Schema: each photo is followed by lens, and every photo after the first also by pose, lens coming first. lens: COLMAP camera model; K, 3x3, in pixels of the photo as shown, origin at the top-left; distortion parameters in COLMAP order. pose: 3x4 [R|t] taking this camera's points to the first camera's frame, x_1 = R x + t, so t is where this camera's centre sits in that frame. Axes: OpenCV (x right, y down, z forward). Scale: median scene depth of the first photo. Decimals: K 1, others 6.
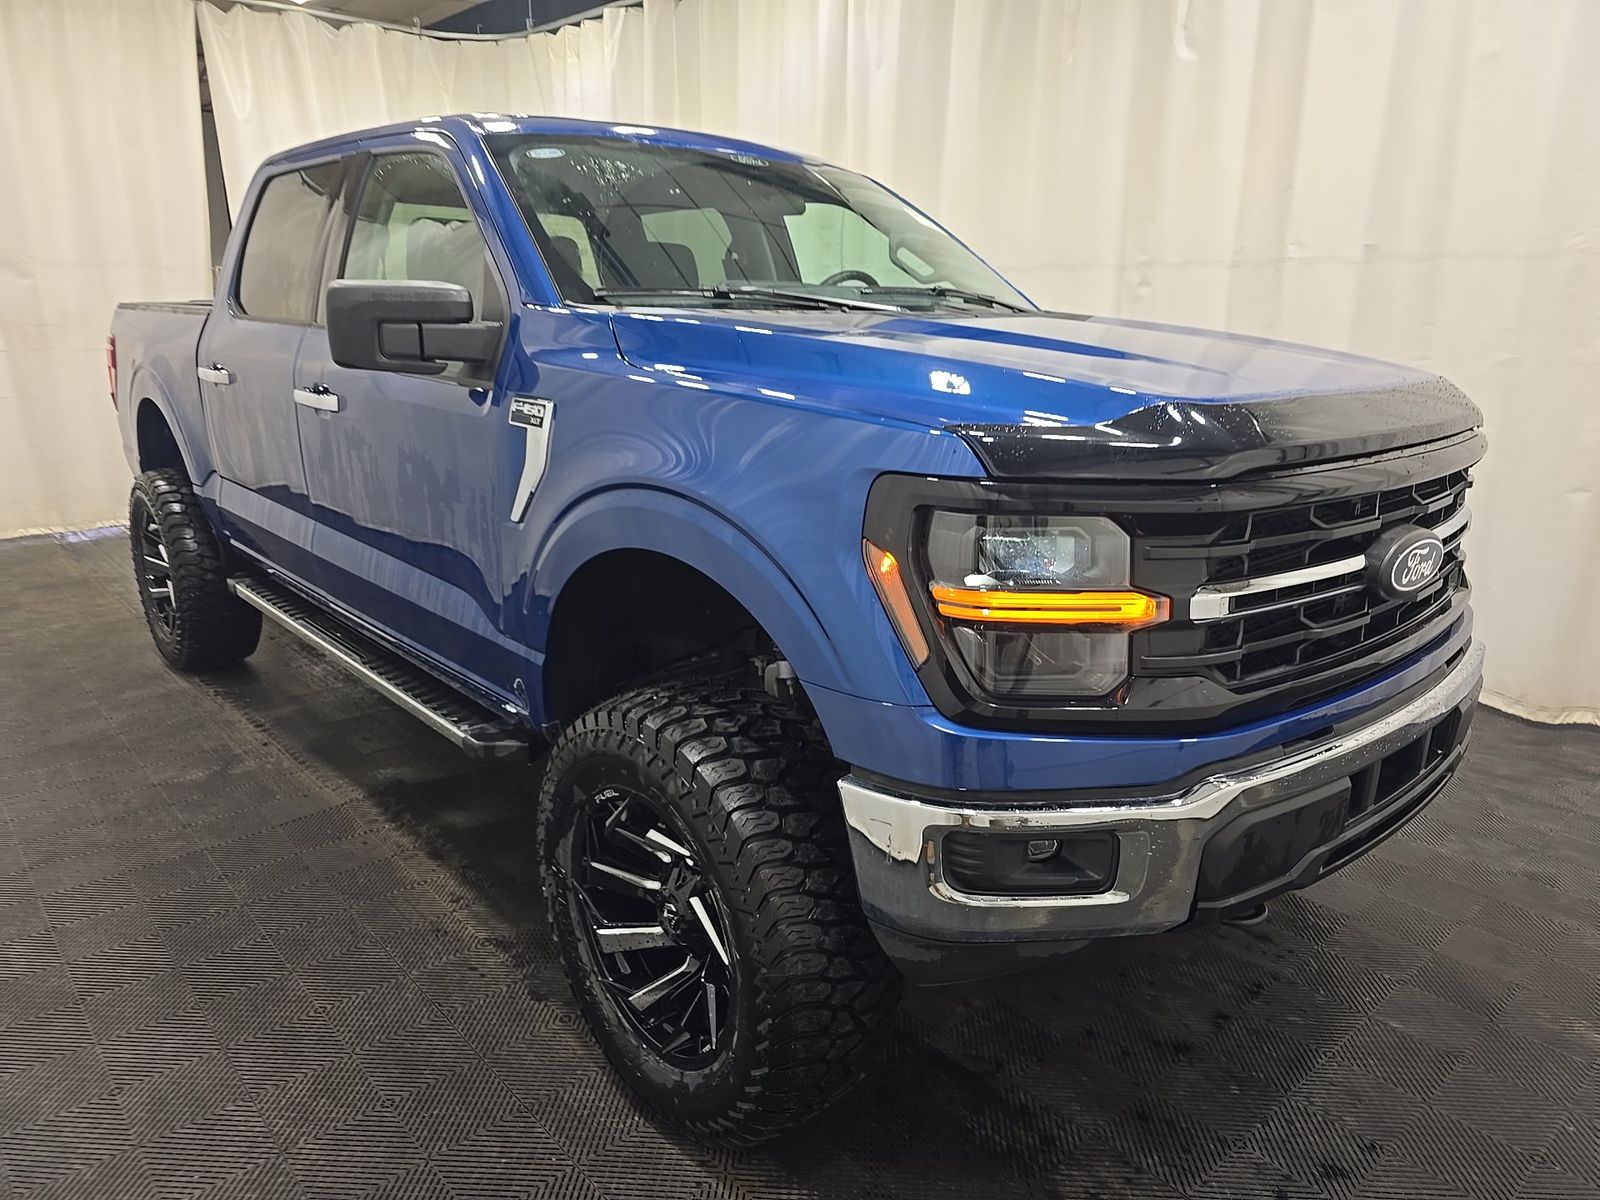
lens RADIAL K [[1062.3, 0, 800.0], [0, 1062.3, 600.0], [0, 0, 1]] dist [0.068990, -0.101398]
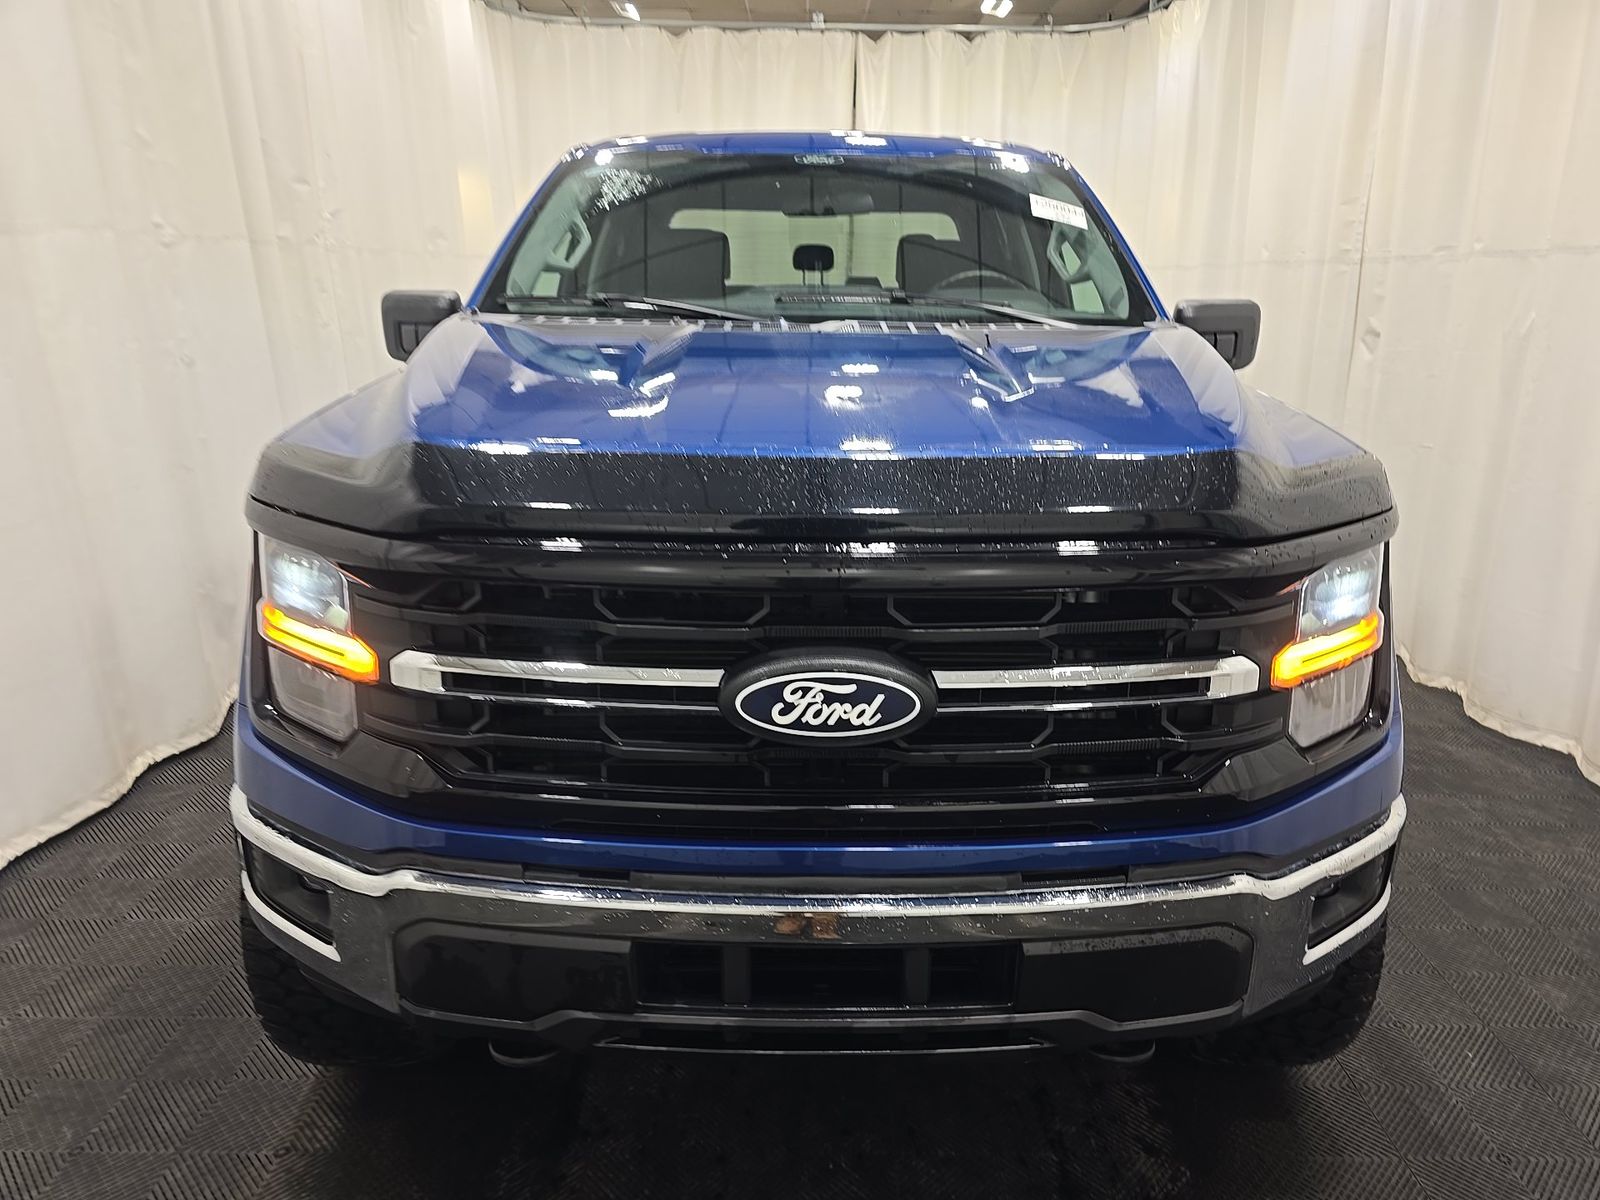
lens RADIAL K [[1065.7, 0, 800.0], [0, 1065.7, 600.0], [0, 0, 1]] dist [0.075879, -0.063399]
pose [[0.737146, 0.178762, -0.651660, 0.993081], [-0.173043, 0.982154, 0.073679, -0.147388], [0.653202, 0.058453, 0.754924, 0.443383]]
